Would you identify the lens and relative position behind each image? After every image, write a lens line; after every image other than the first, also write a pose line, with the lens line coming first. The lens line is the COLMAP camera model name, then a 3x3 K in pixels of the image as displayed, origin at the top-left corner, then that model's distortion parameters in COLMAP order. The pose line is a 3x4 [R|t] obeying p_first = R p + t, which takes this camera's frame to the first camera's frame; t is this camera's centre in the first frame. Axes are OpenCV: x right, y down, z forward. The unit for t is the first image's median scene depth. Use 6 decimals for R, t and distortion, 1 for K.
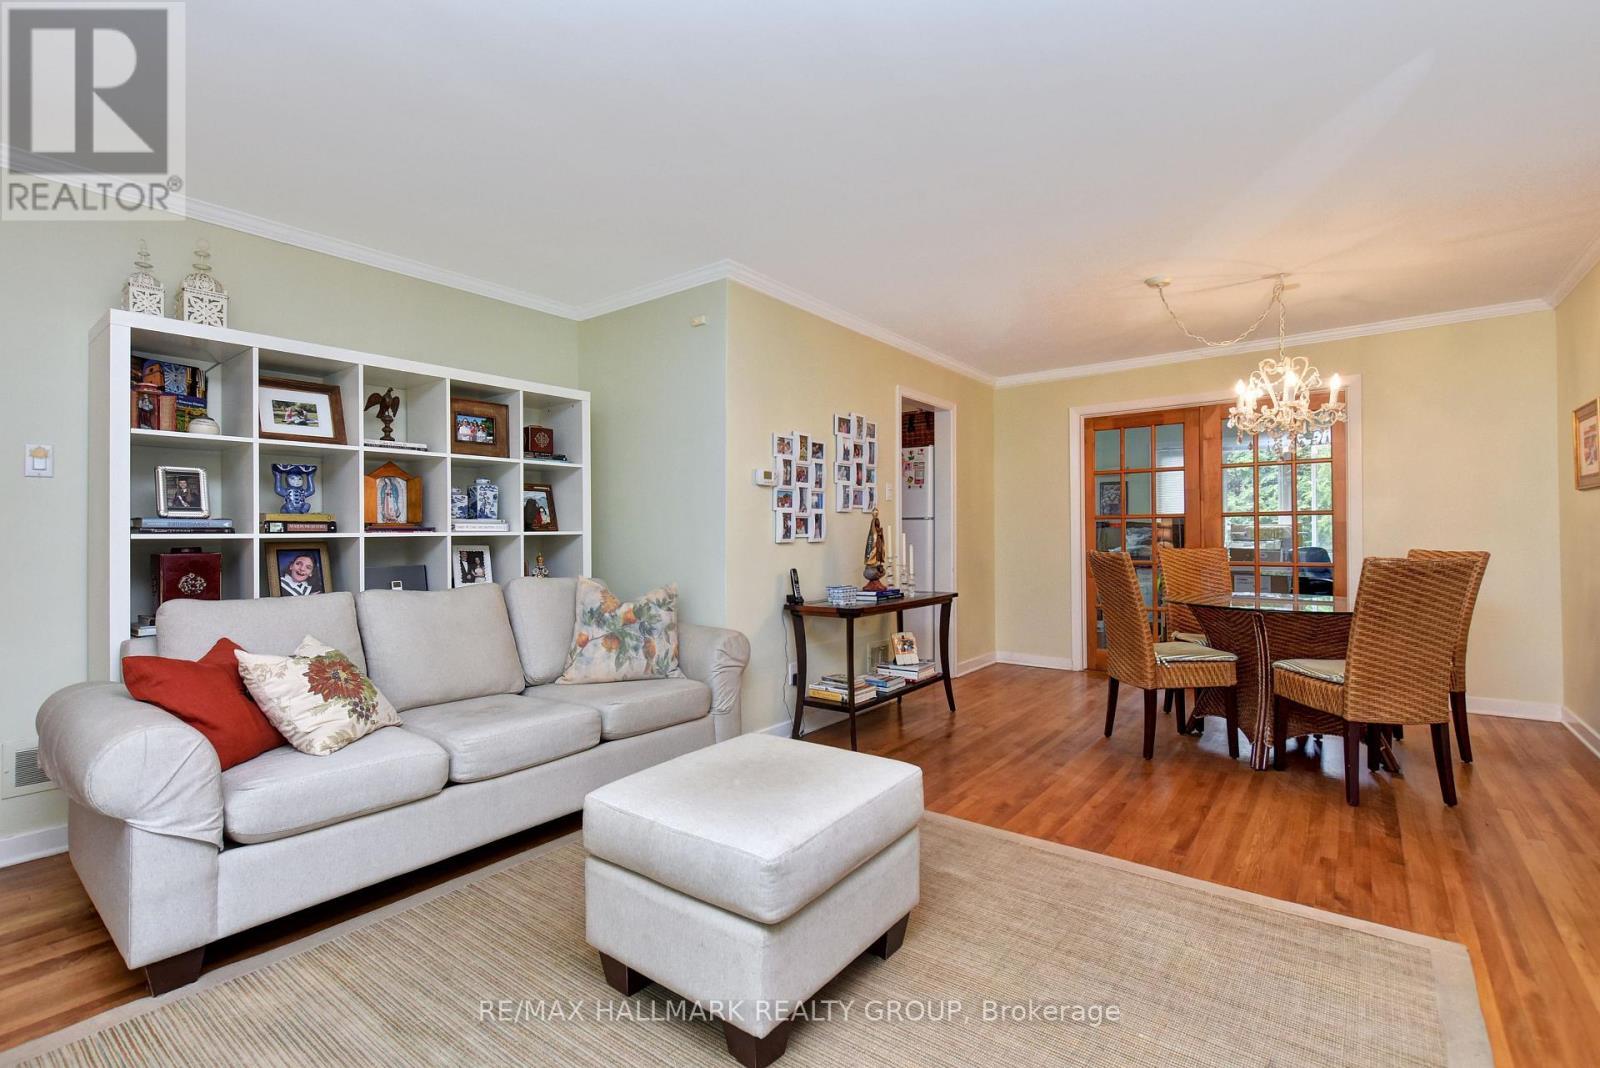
lens RADIAL K [[723.3, 0, 790.4], [0, 723.3, 527.8], [0, 0, 1]] dist [0.019923, -0.008462]
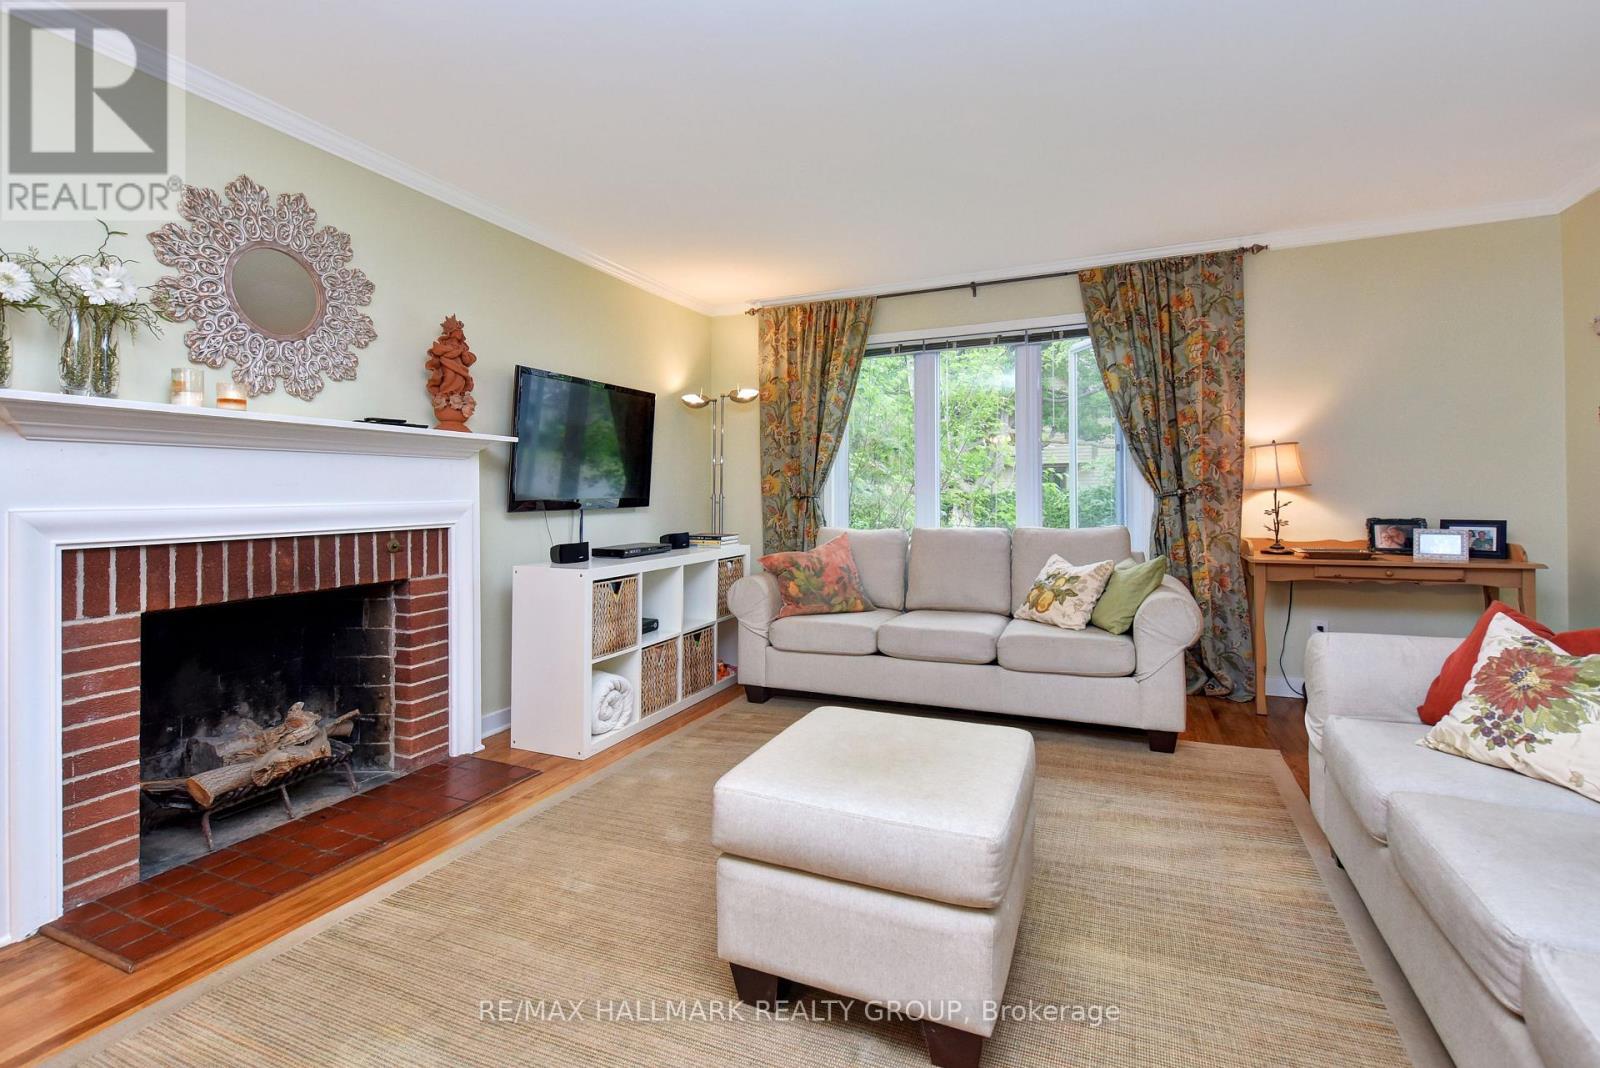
lens RADIAL K [[723.3, 0, 811.3], [0, 723.3, 488.2], [0, 0, 1]] dist [0.019923, -0.008462]
pose [[-0.966693, 0.015153, -0.255489, 0.148684], [0.019306, 0.999719, -0.013757, 0.010541], [0.255209, -0.018231, -0.966714, 0.994271]]
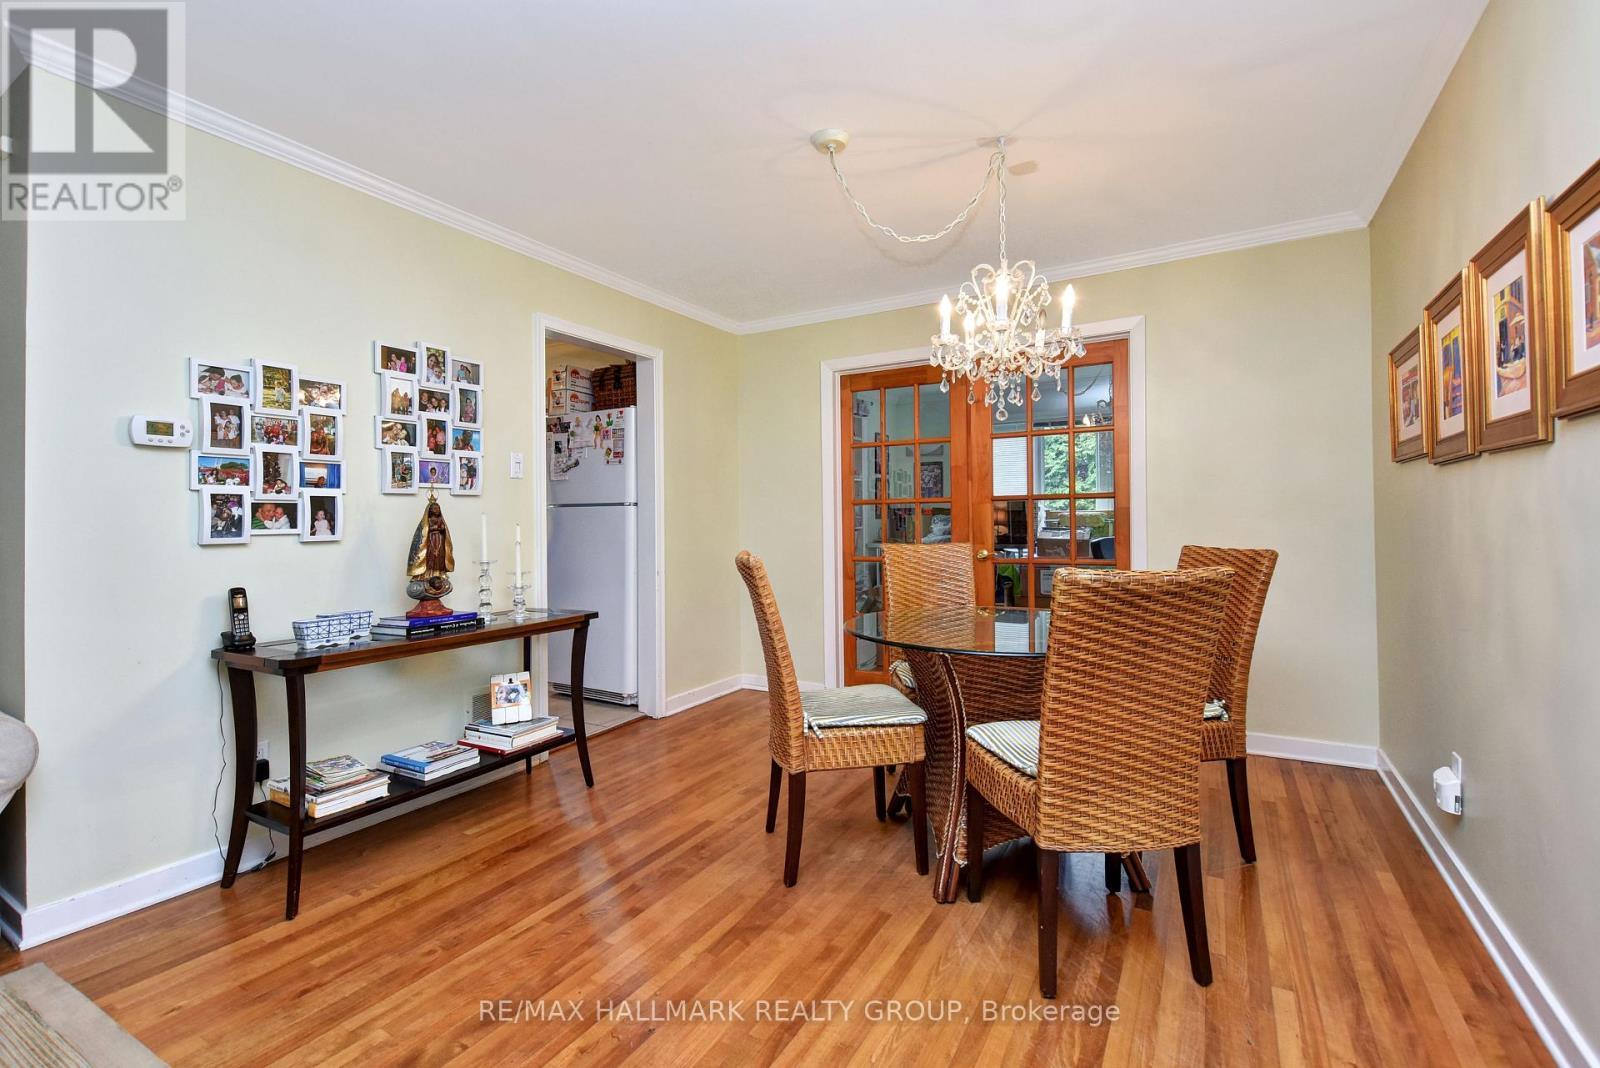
lens RADIAL K [[723.3, 0, 792.8], [0, 723.3, 515.0], [0, 0, 1]] dist [0.019923, -0.008462]
pose [[0.991971, -0.004493, 0.126382, 0.413221], [0.004443, 0.999990, 0.000675, -0.001915], [-0.126384, -0.000108, 0.991981, 0.375463]]
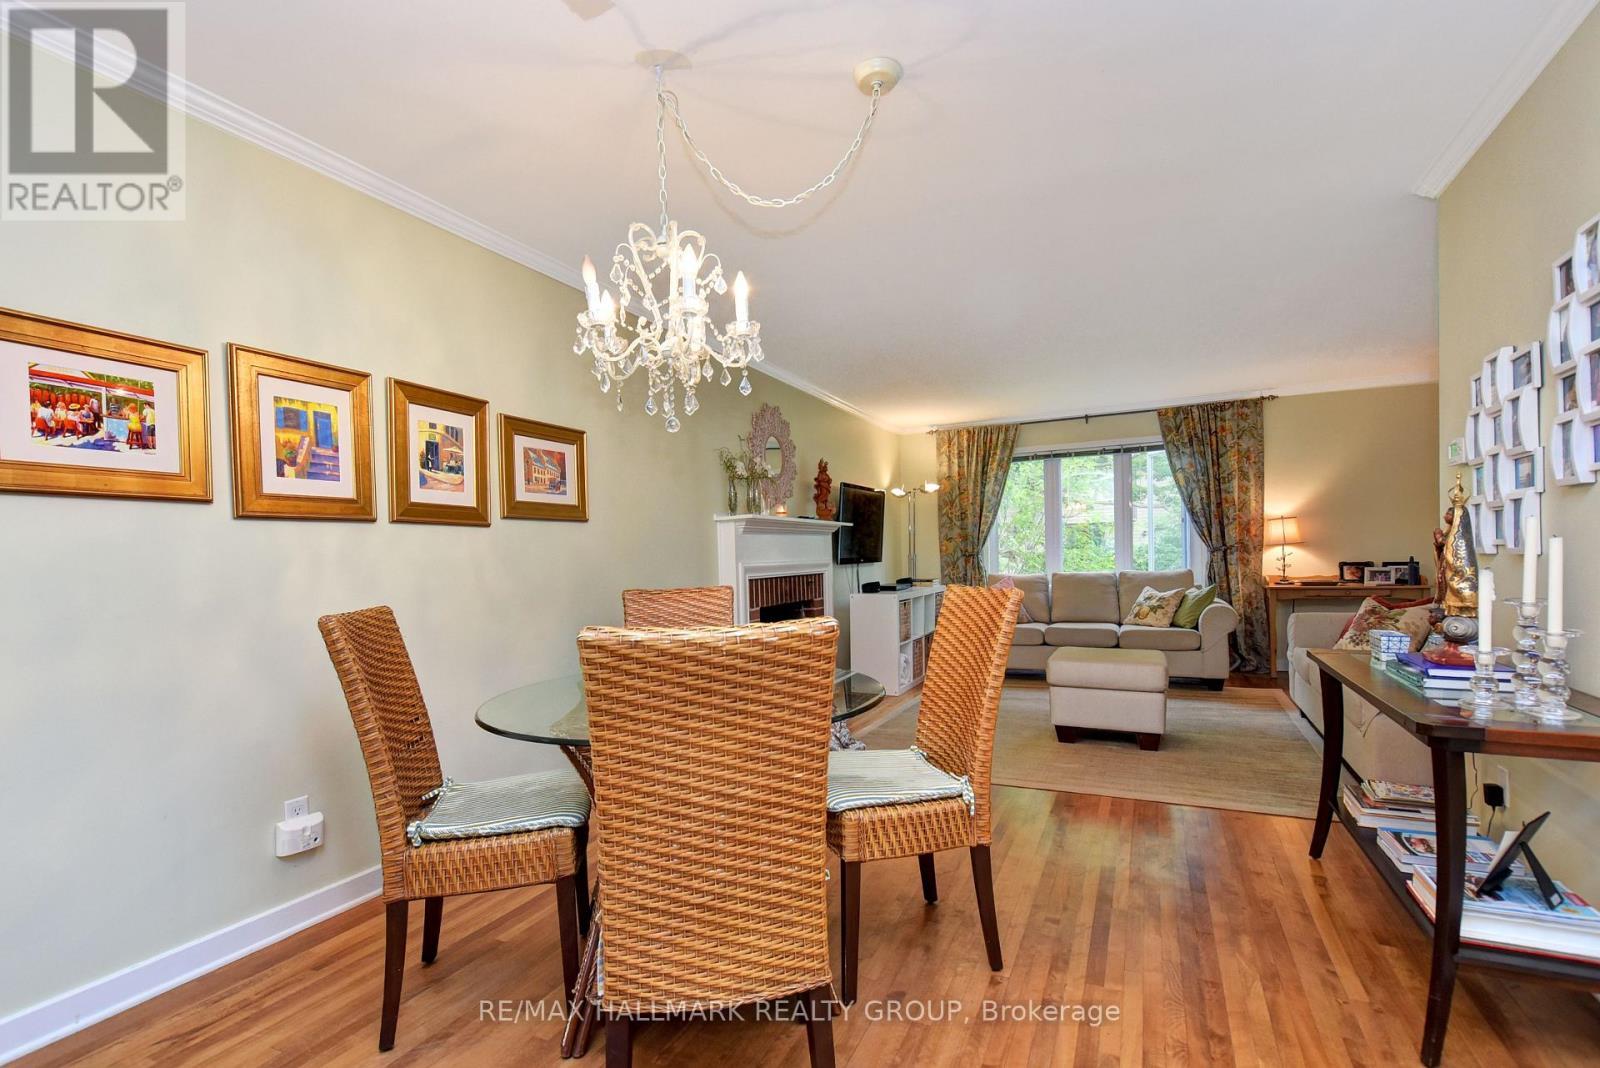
lens RADIAL K [[723.3, 0, 809.8], [0, 723.3, 563.8], [0, 0, 1]] dist [0.019923, -0.008462]
pose [[-0.975447, 0.033893, -0.217613, 0.719811], [0.033693, 0.999422, 0.004631, 0.008824], [0.217644, -0.002815, -0.976024, 1.605740]]
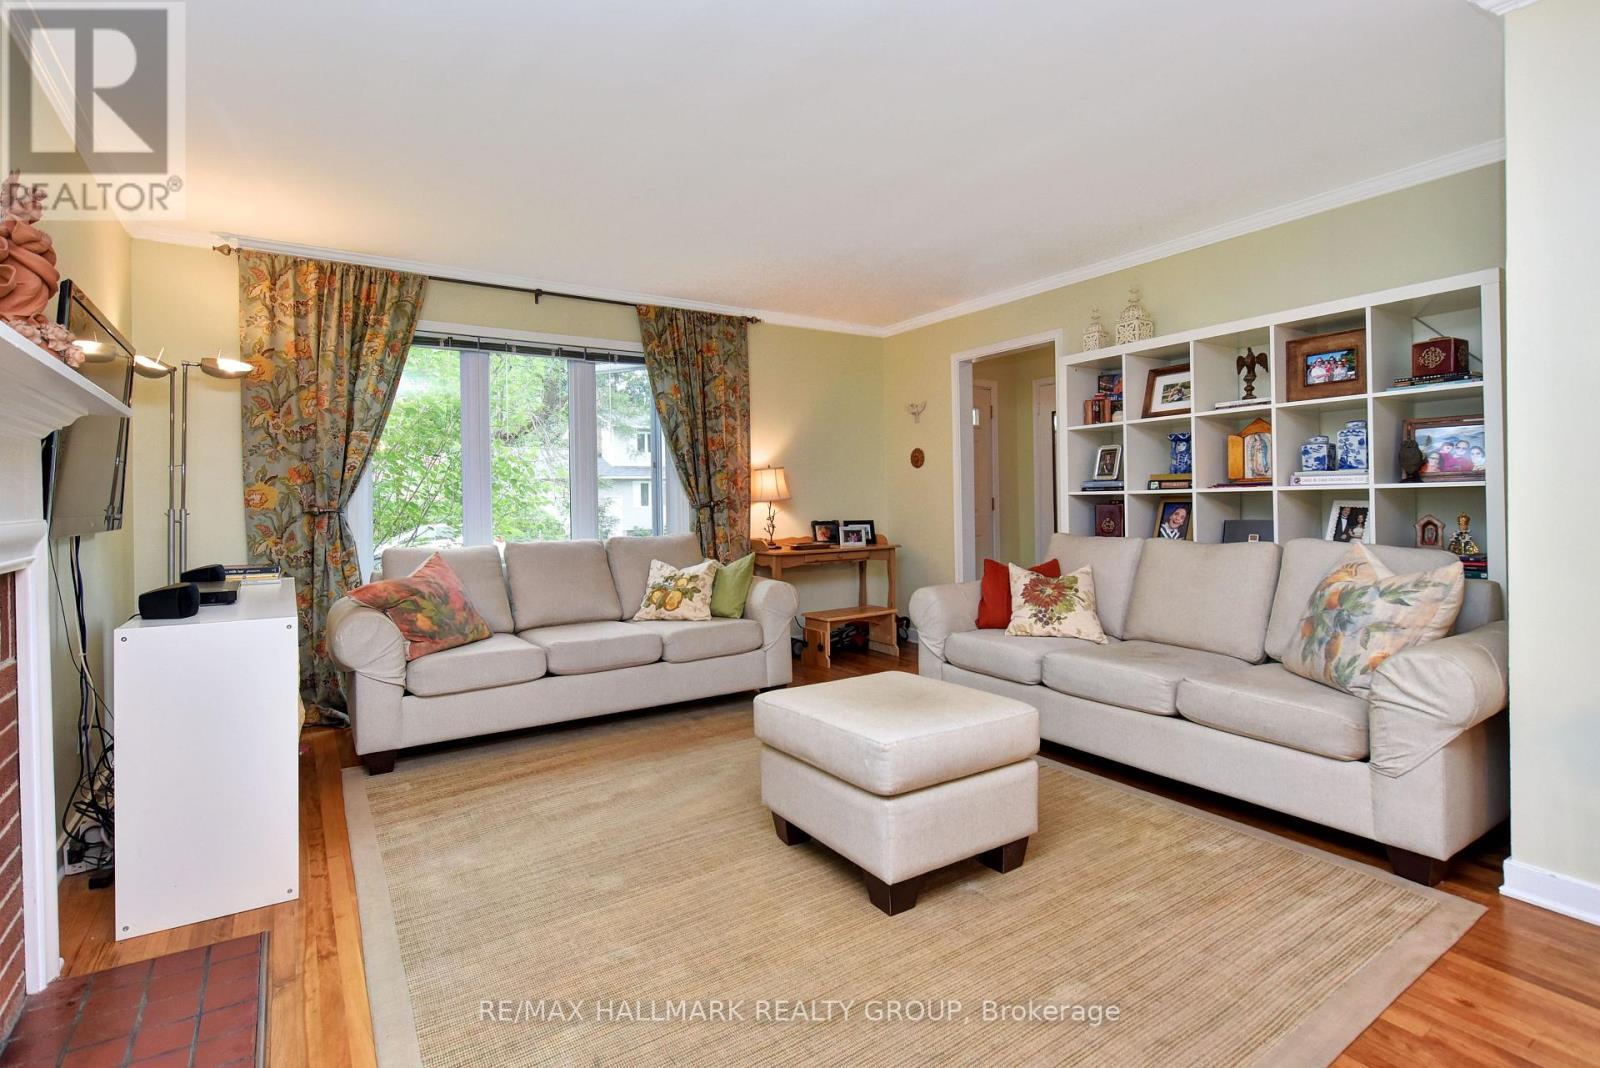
lens RADIAL K [[761.8, 0, 787.6], [0, 761.8, 503.2], [0, 0, 1]] dist [-0.000492, 0.000399]
pose [[-0.330225, 0.014871, -0.943785, 0.632603], [0.025025, 0.999662, 0.006996, 0.004532], [0.943571, -0.021308, -0.330485, 0.670452]]
